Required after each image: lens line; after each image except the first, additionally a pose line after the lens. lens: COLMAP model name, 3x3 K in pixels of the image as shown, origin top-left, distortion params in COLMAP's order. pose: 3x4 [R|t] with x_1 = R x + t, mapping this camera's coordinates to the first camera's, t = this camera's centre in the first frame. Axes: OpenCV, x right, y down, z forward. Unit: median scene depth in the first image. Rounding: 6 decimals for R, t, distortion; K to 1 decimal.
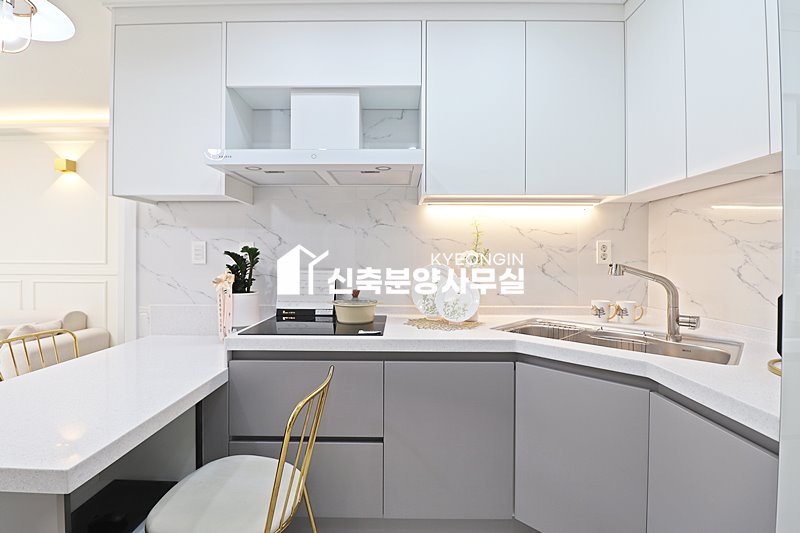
lens RADIAL K [[370.7, 0, 399.9], [0, 370.7, 258.5], [0, 0, 1]] dist [-0.001359, -0.012620]
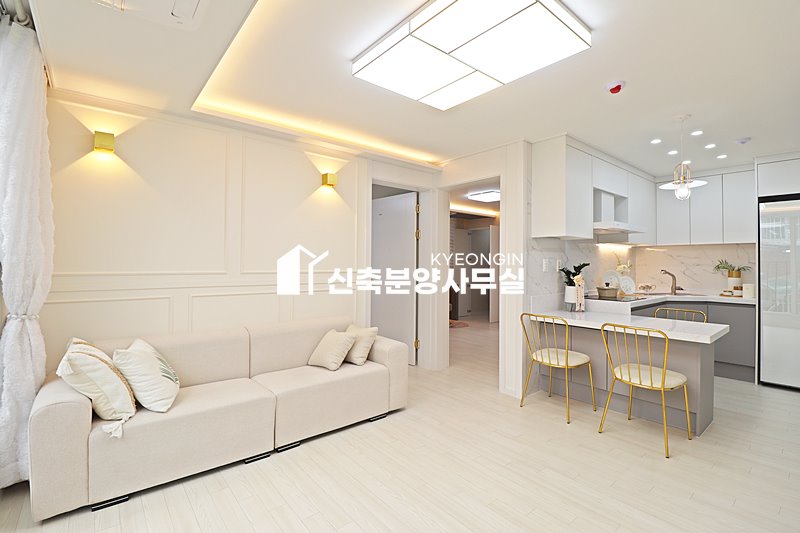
lens RADIAL K [[370.7, 0, 399.9], [0, 370.7, 258.5], [0, 0, 1]] dist [-0.001359, -0.012620]
pose [[0.764387, 0.010696, 0.644668, -2.467330], [-0.005470, 0.999934, -0.010105, -0.030863], [-0.644734, 0.004198, 0.764395, 0.100097]]
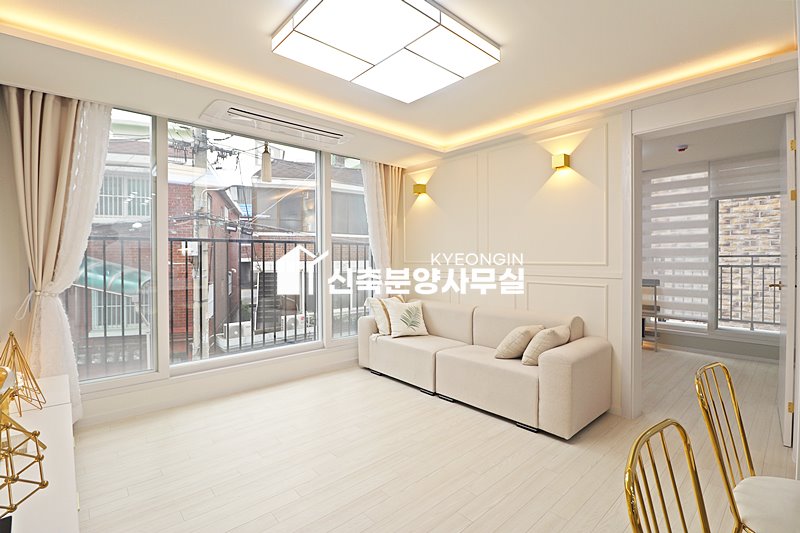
lens RADIAL K [[370.7, 0, 399.9], [0, 370.7, 258.5], [0, 0, 1]] dist [-0.001359, -0.012620]
pose [[0.674253, -0.004030, -0.738489, -0.837356], [0.005401, 0.999985, -0.000525, -0.006657], [0.738480, -0.003635, 0.674265, 0.077578]]
